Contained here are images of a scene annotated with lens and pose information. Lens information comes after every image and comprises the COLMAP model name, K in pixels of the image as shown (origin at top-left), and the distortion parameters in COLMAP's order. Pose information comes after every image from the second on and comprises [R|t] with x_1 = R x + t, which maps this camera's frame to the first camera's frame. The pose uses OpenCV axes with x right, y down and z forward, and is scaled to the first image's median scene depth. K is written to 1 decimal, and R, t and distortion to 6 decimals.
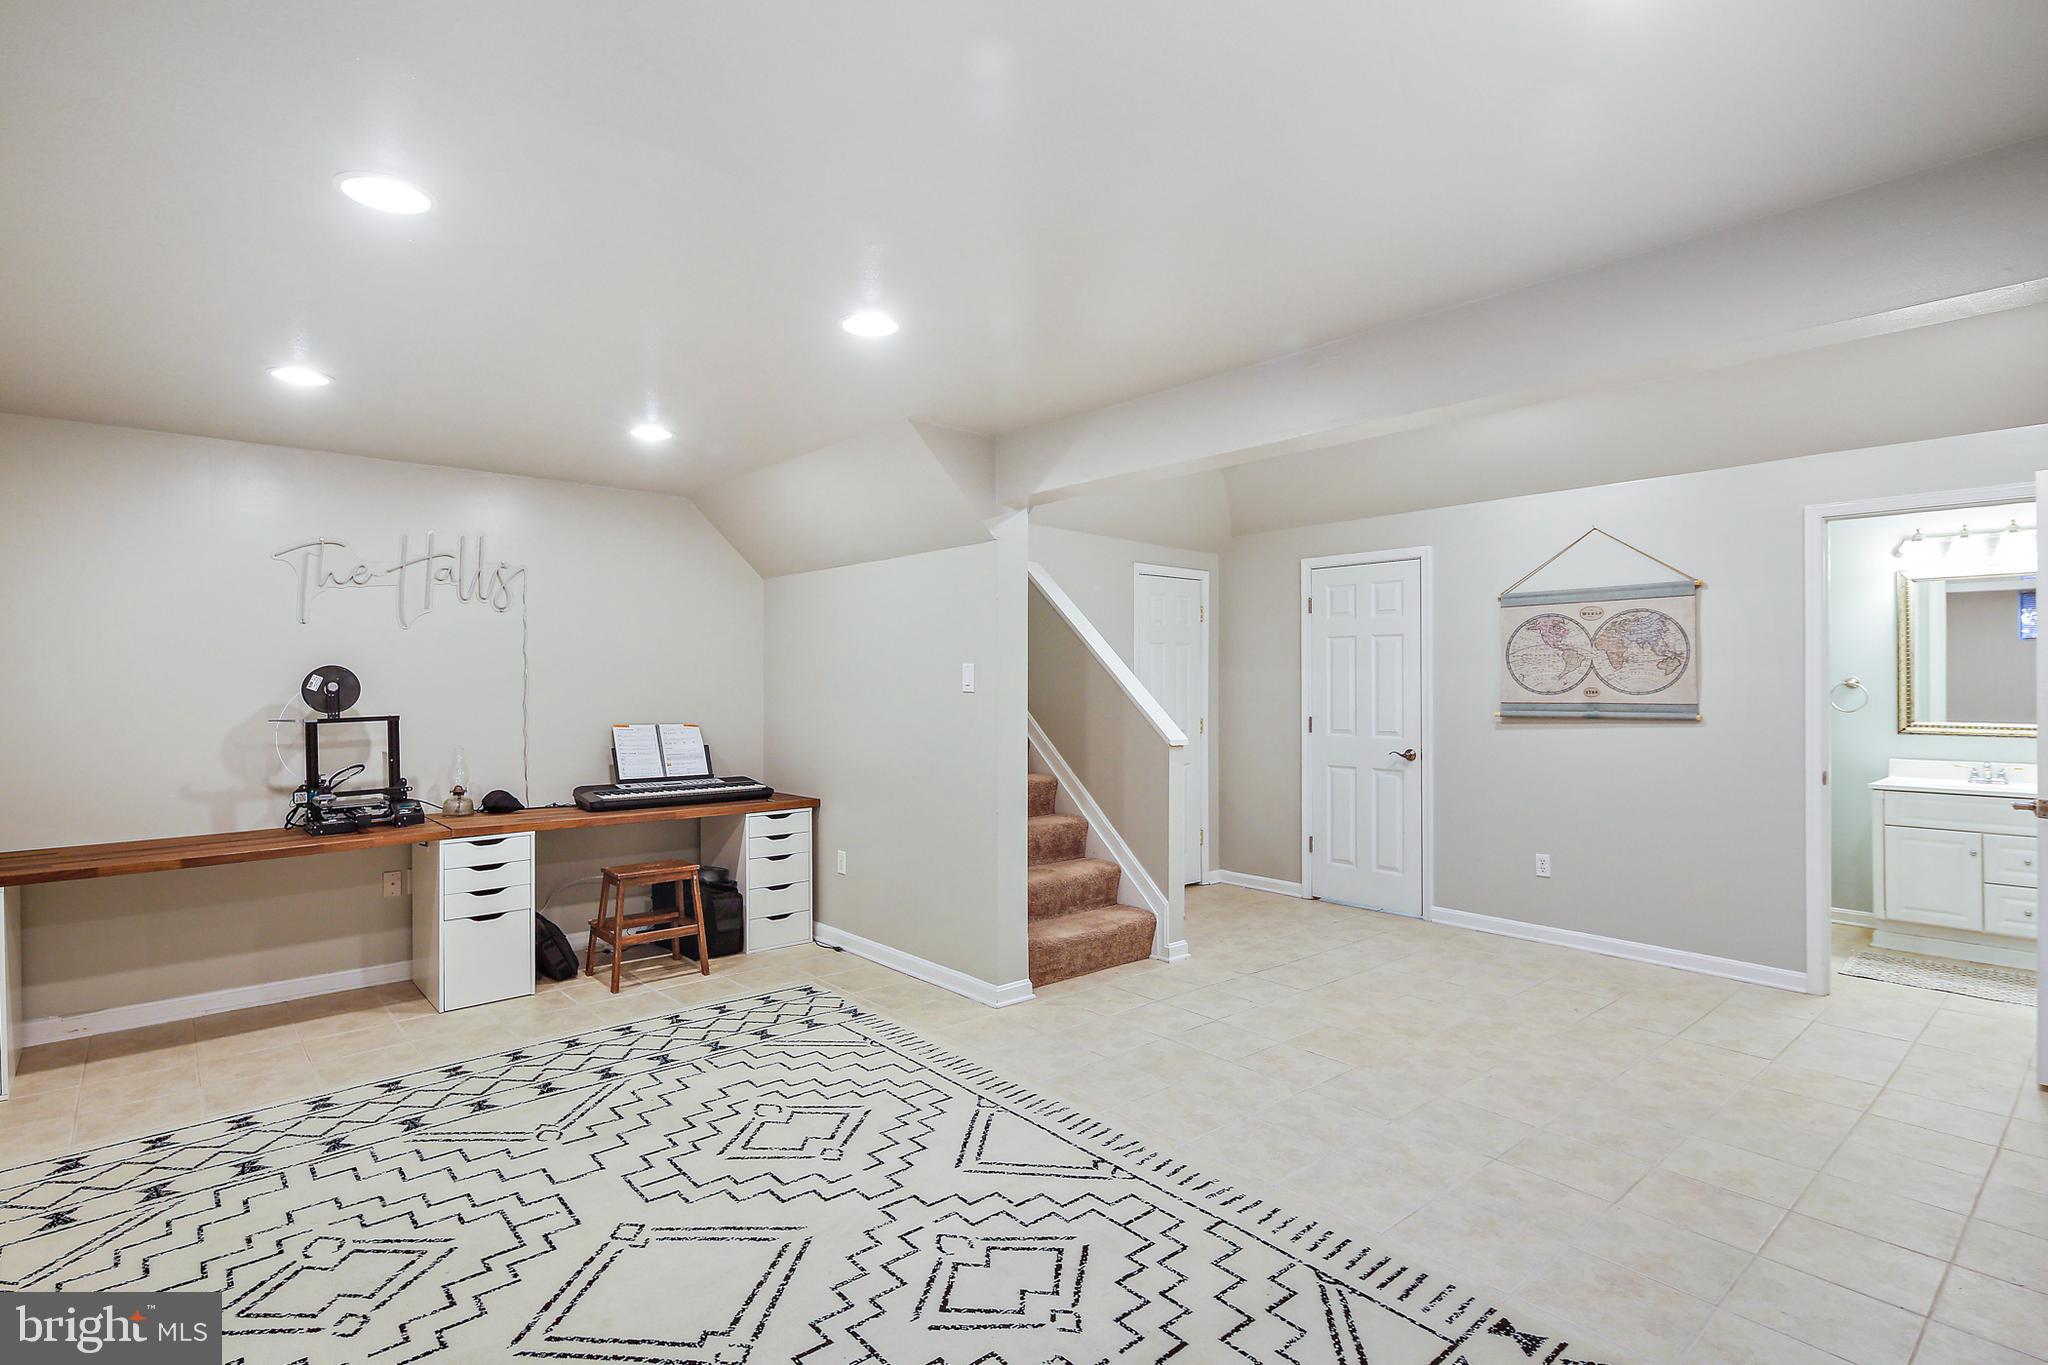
lens RADIAL K [[997.1, 0, 1020.8], [0, 997.1, 680.7], [0, 0, 1]] dist [-0.001271, -0.001443]
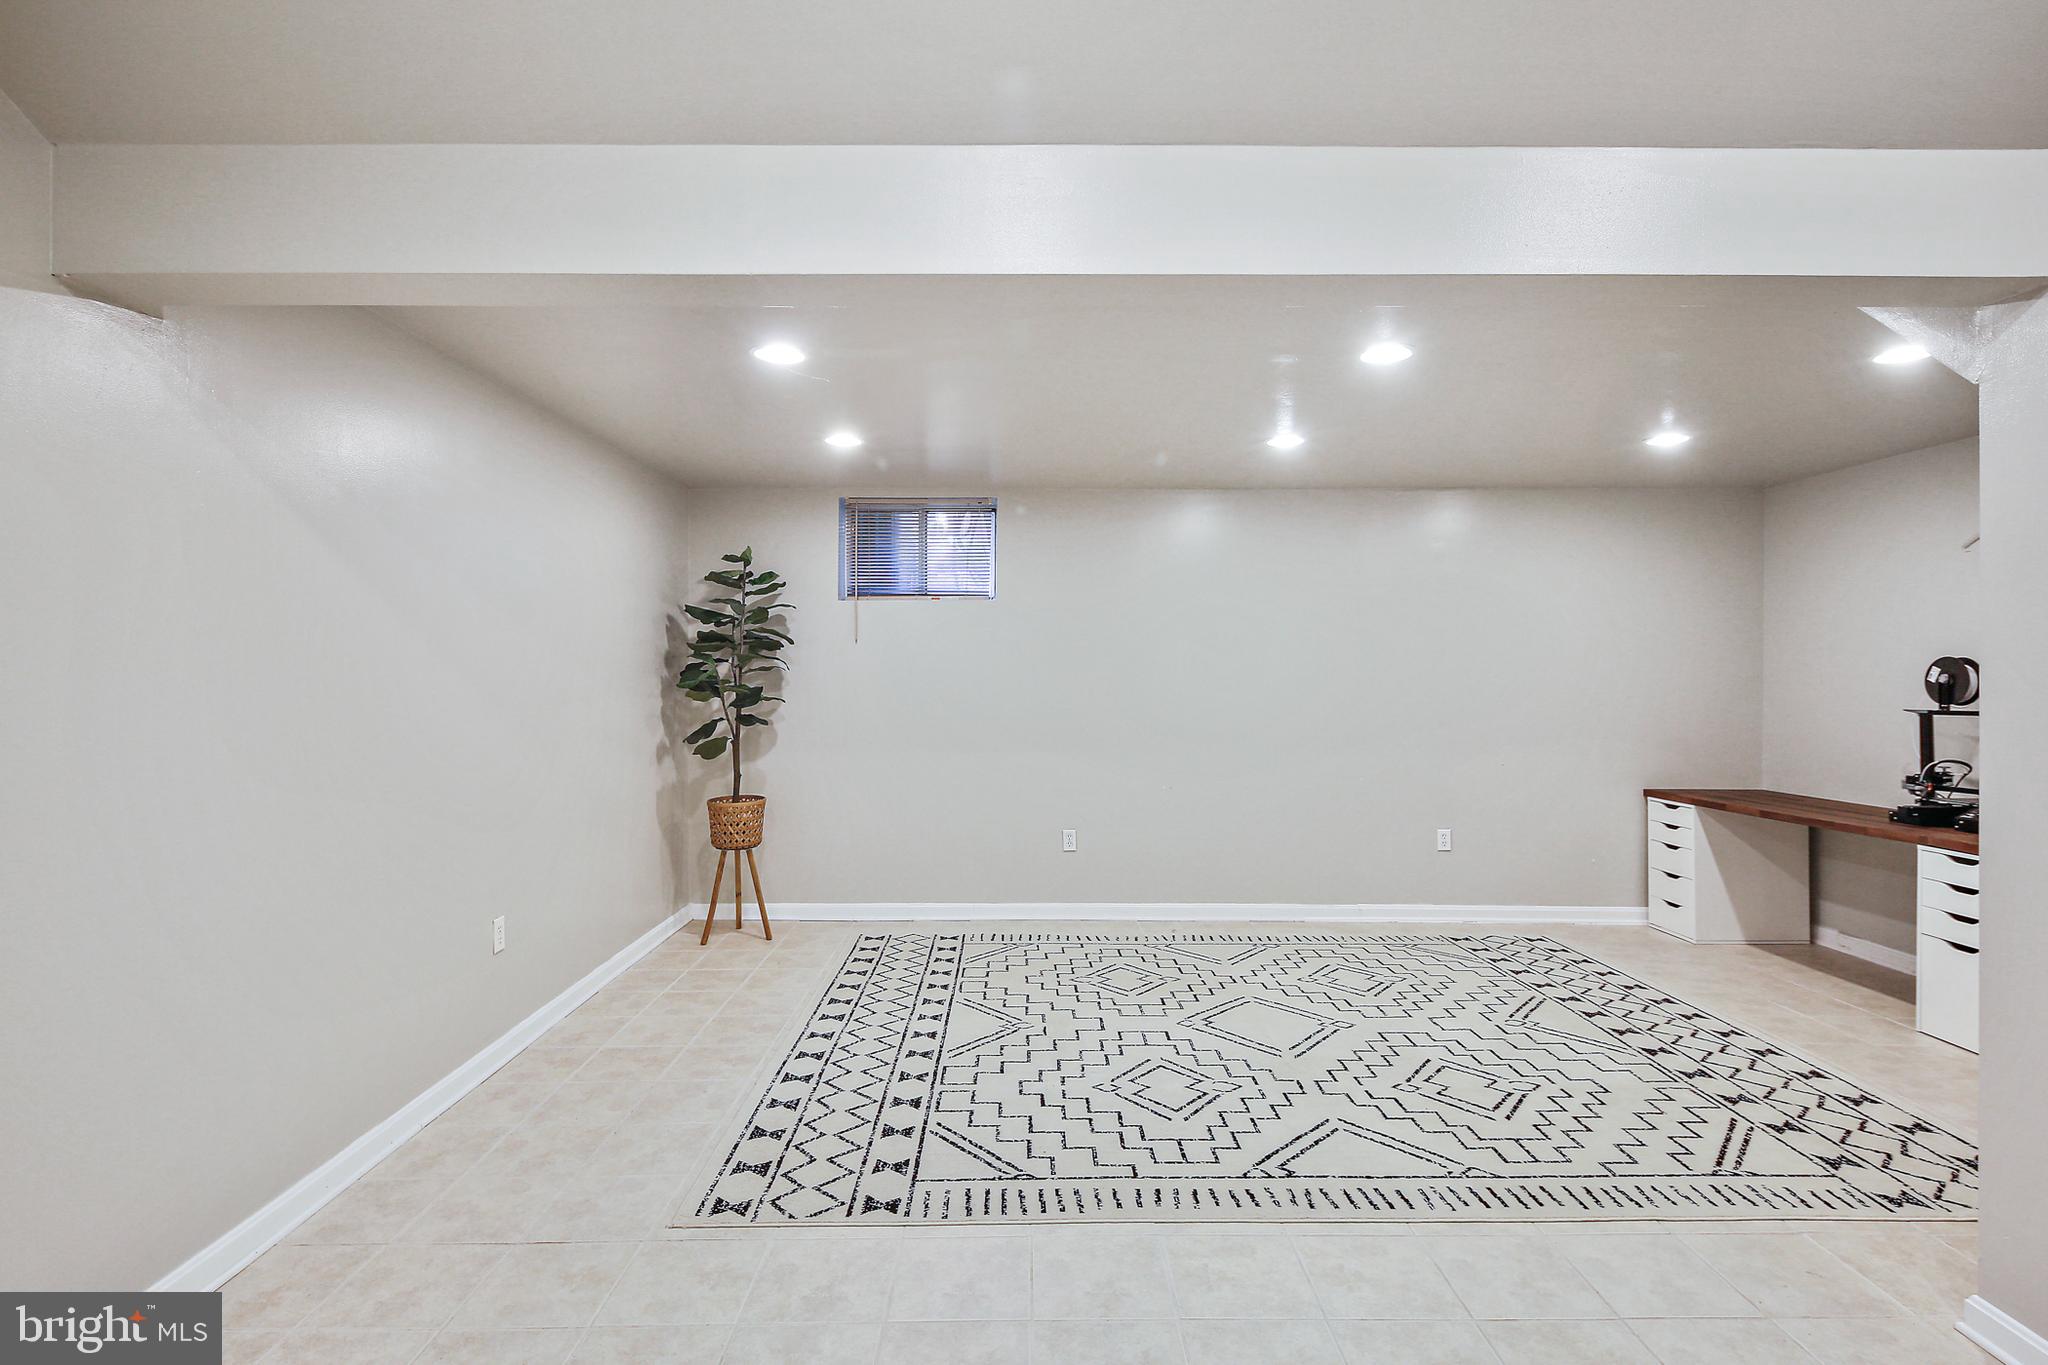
lens RADIAL K [[997.1, 0, 1020.8], [0, 997.1, 680.7], [0, 0, 1]] dist [-0.001271, -0.001443]
pose [[-0.652780, 0.007947, -0.757506, 0.852343], [-0.002123, 0.999922, 0.012320, -0.002513], [0.757544, 0.009650, -0.652712, 1.251997]]
